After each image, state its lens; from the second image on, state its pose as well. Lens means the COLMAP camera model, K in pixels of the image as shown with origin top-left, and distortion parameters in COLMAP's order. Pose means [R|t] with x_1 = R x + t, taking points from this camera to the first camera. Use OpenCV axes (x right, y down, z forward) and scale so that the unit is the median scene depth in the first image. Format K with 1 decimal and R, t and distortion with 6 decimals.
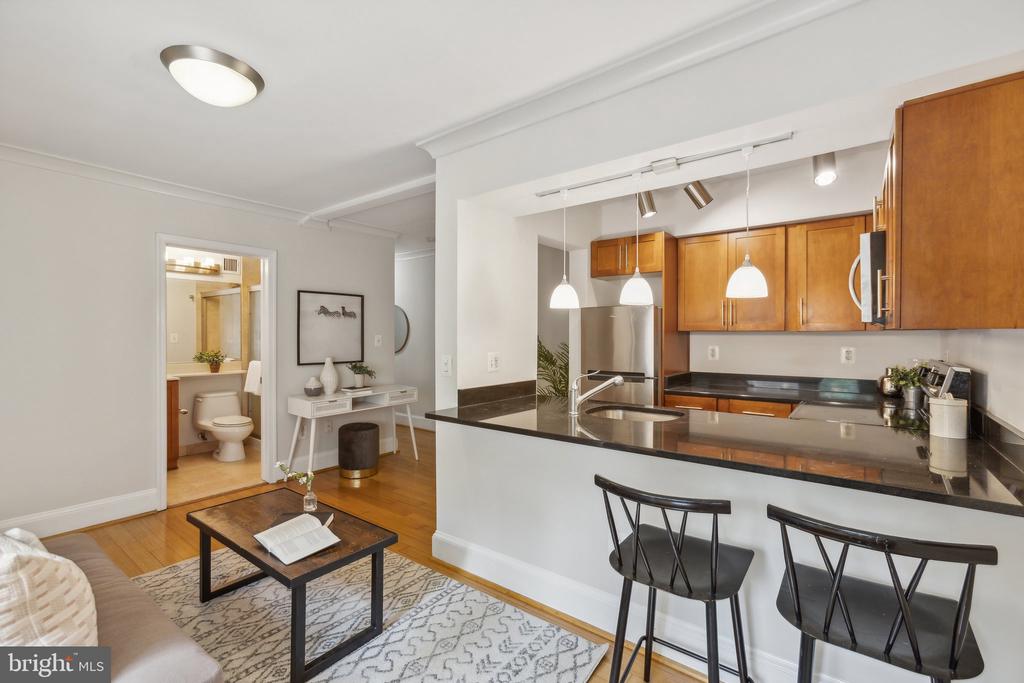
lens RADIAL K [[451.5, 0, 508.8], [0, 451.5, 338.0], [0, 0, 1]] dist [-0.004980, 0.001713]
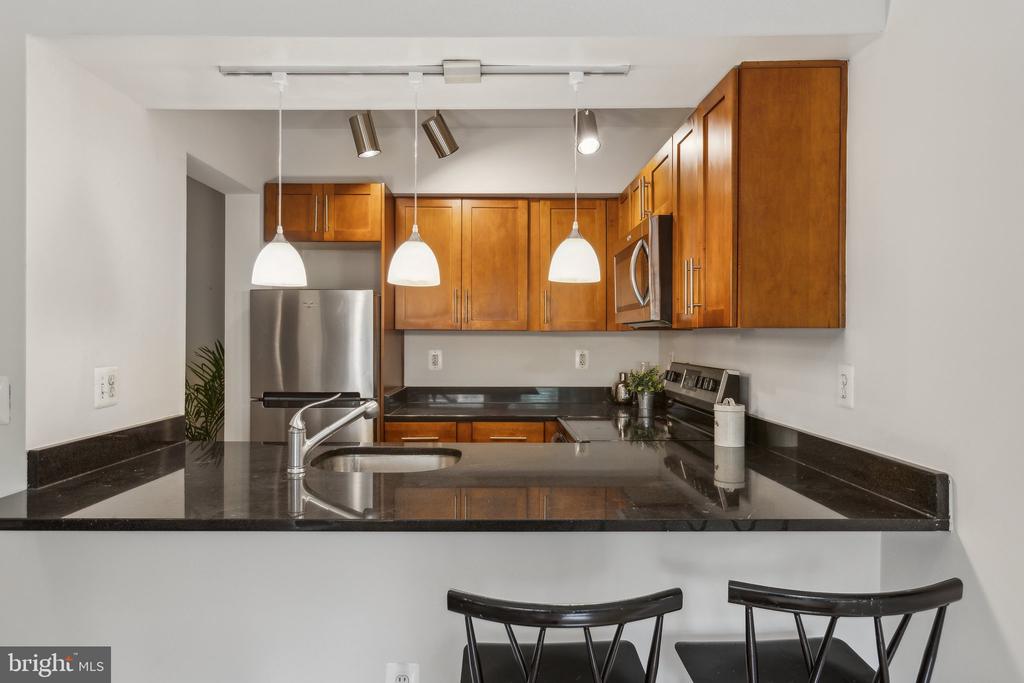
lens RADIAL K [[617.6, 0, 510.9], [0, 617.6, 339.0], [0, 0, 1]] dist [-0.002226, 0.003789]
pose [[0.787412, 0.000992, 0.616427, -0.102483], [0.000712, 0.999997, -0.002519, 0.002321], [-0.616427, 0.002422, 0.787408, 0.188614]]
